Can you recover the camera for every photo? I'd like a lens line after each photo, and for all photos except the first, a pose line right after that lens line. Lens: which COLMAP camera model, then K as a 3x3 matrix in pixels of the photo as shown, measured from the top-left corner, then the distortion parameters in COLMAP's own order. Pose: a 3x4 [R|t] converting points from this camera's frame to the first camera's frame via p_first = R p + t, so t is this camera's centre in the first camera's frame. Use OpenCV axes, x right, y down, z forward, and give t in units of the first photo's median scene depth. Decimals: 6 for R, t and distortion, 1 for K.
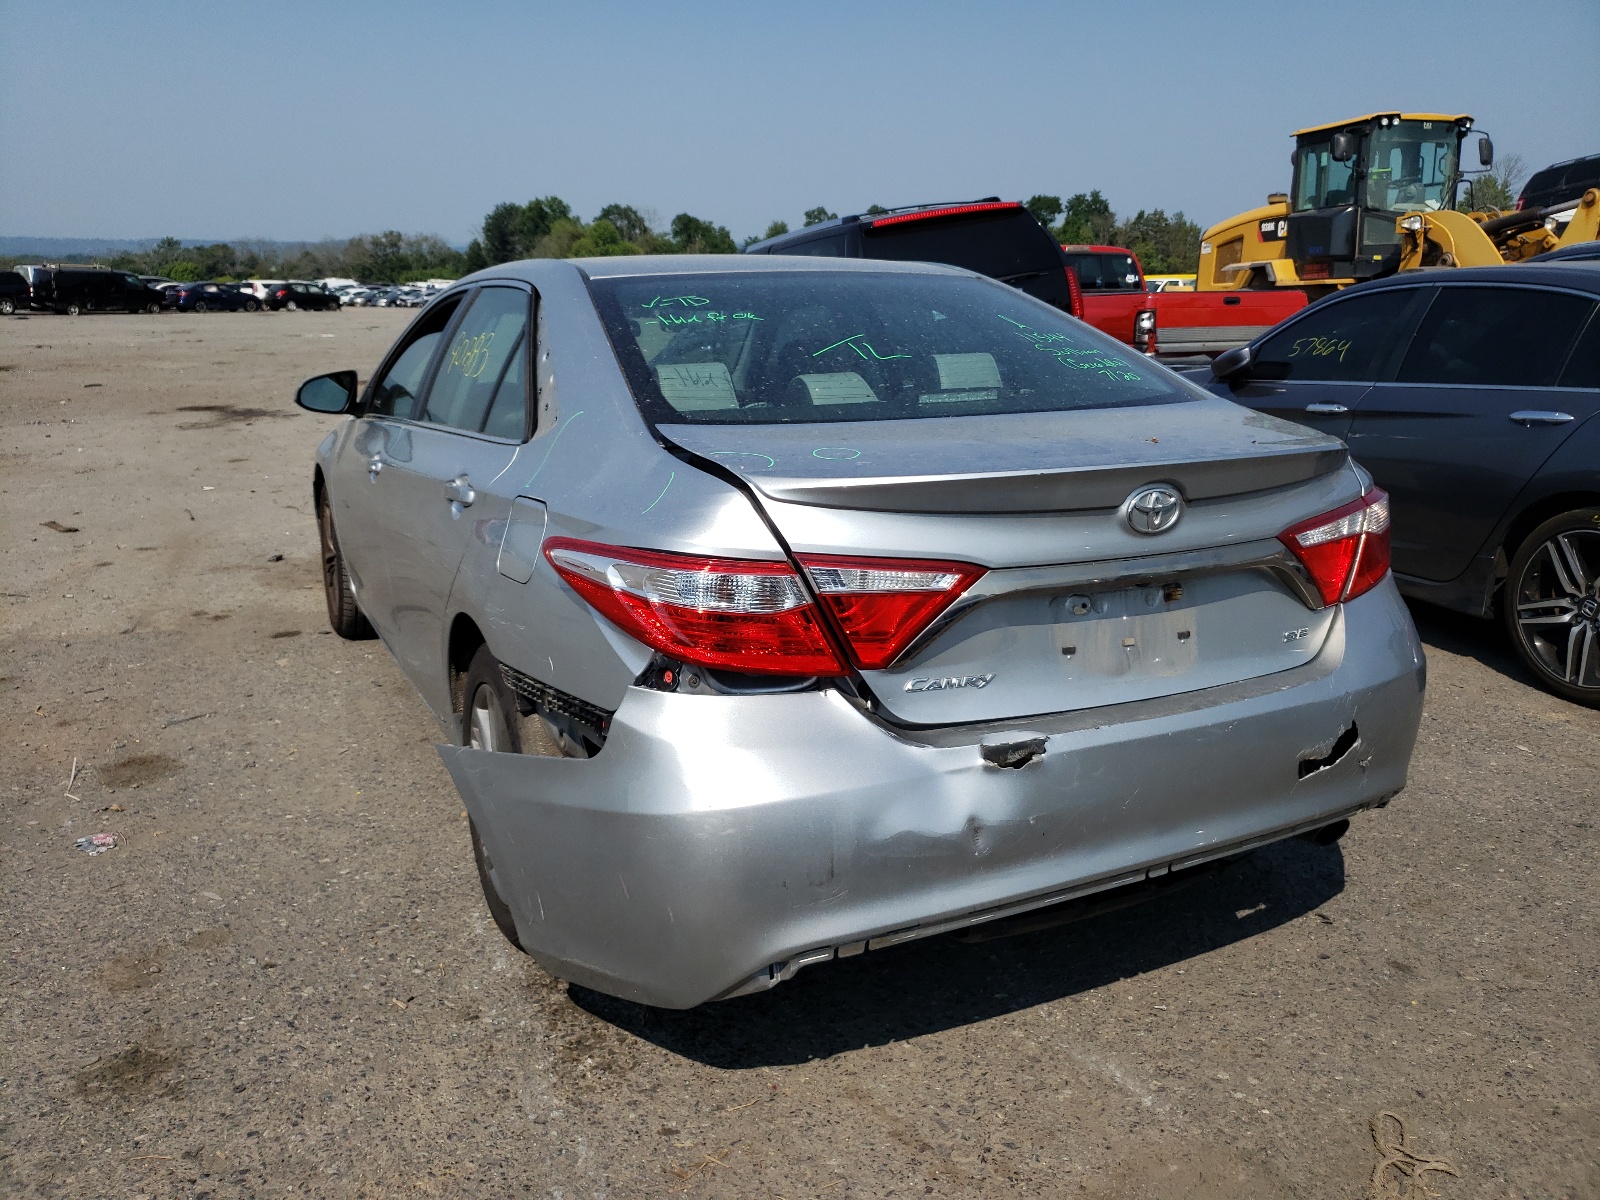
lens RADIAL K [[1242.9, 0, 772.6], [0, 1242.9, 587.7], [0, 0, 1]] dist [-0.000801, 0.018802]
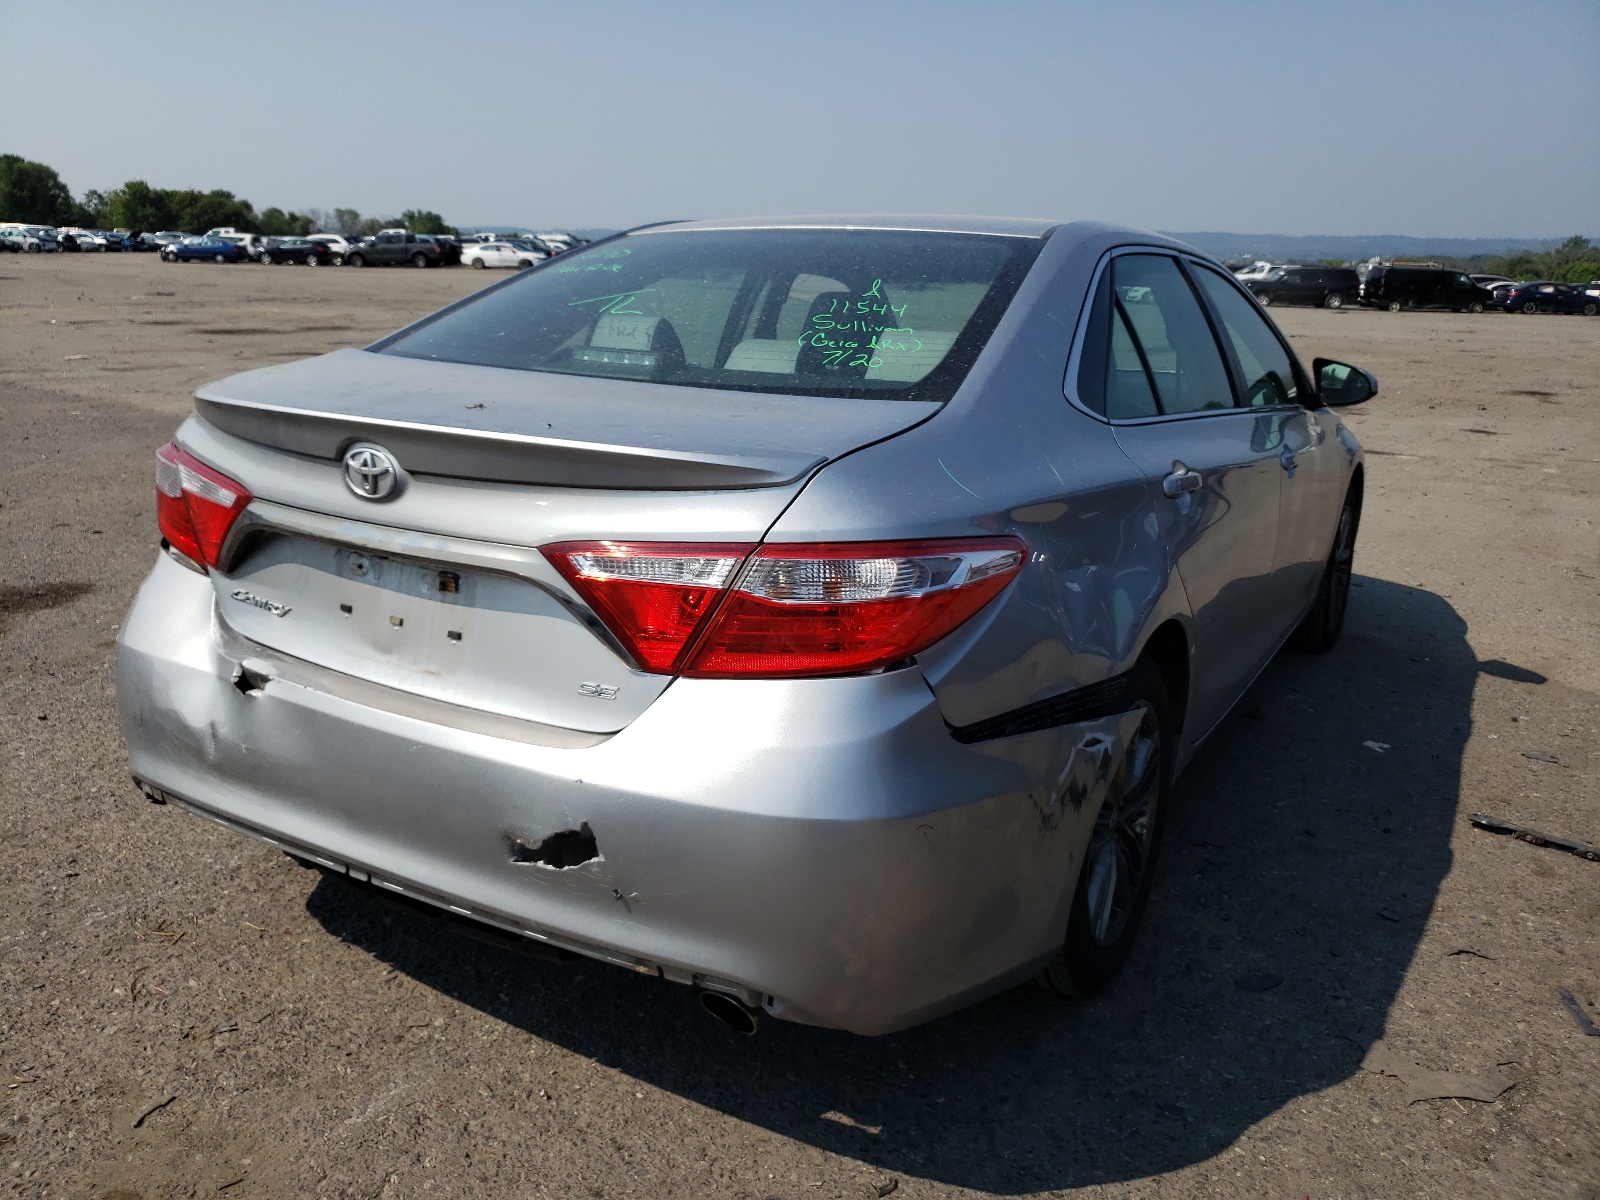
lens RADIAL K [[1242.9, 0, 802.3], [0, 1242.9, 593.4], [0, 0, 1]] dist [-0.000801, 0.018802]
pose [[0.546382, 0.222578, -0.807419, 1.008383], [-0.219674, 0.968375, 0.118294, -0.125995], [0.808214, 0.112736, 0.577997, 0.618381]]
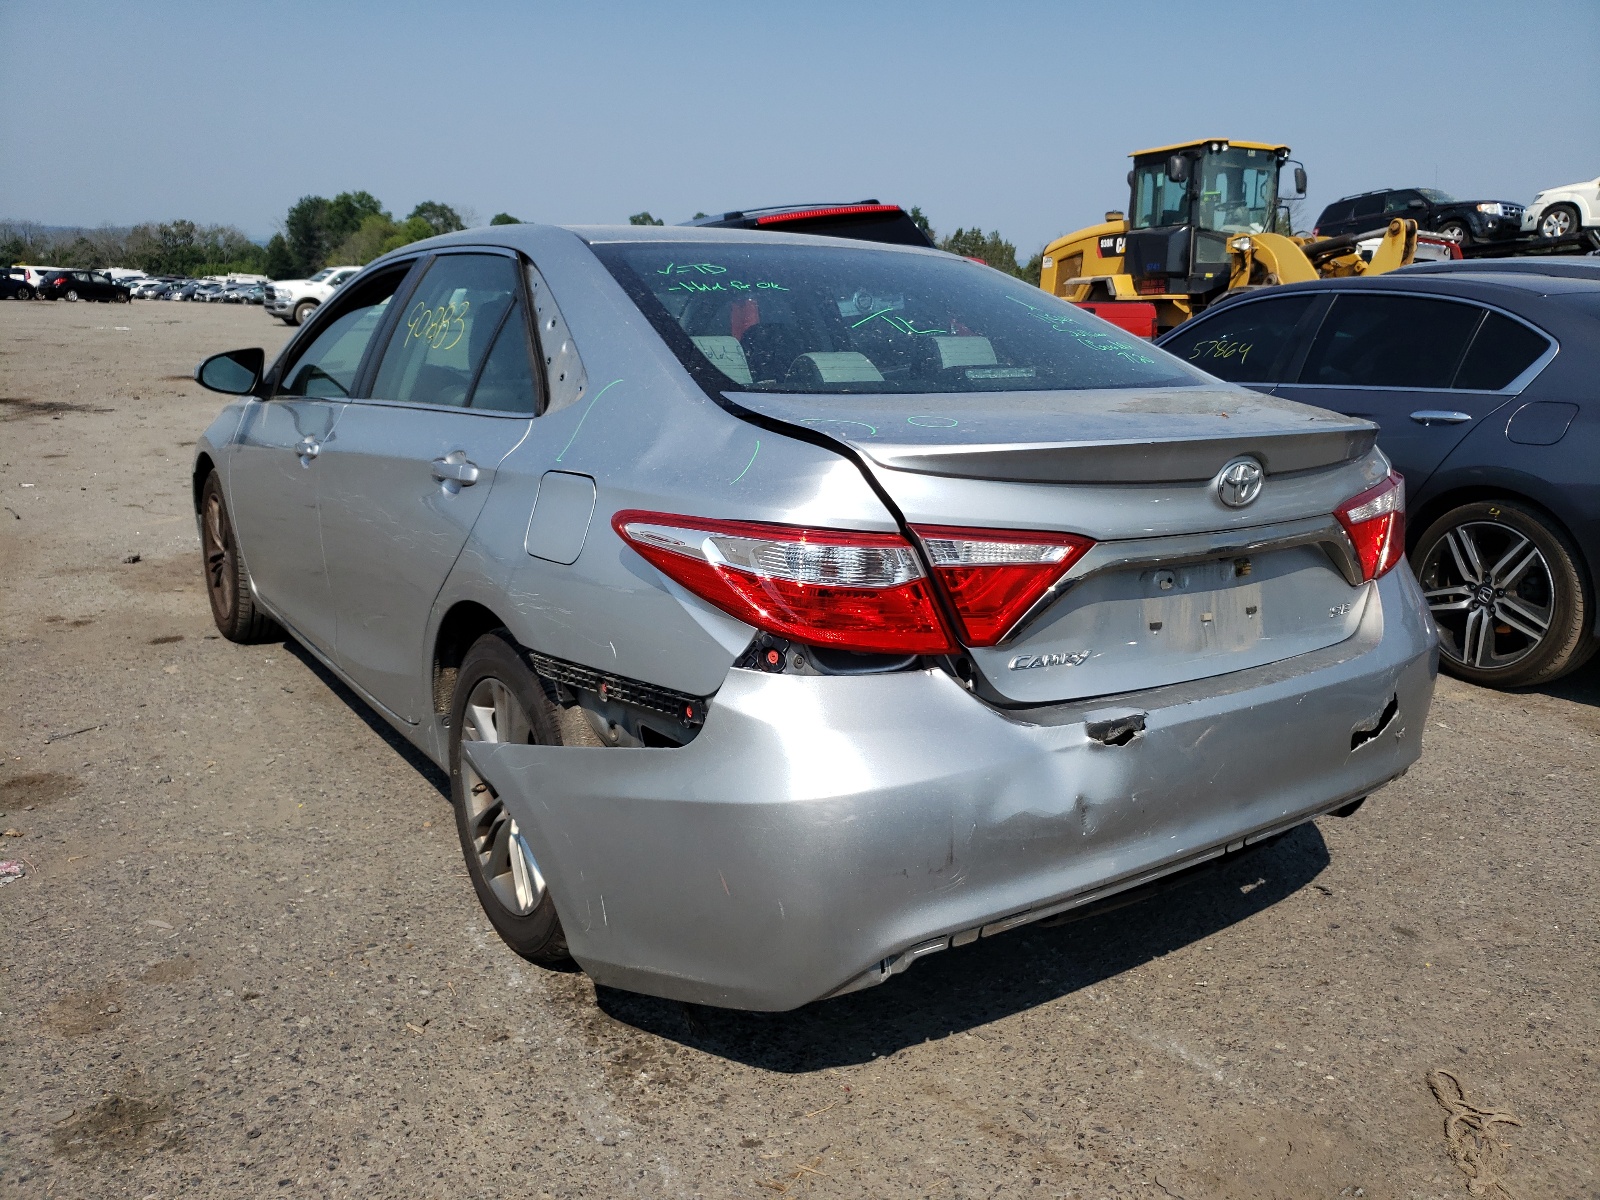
lens RADIAL K [[1242.9, 0, 798.2], [0, 1242.9, 606.8], [0, 0, 1]] dist [-0.000801, 0.018802]
pose [[0.987469, -0.010487, 0.157467, -0.166562], [0.009195, 0.999918, 0.008931, 0.020351], [-0.157548, -0.007371, 0.987484, 0.058977]]
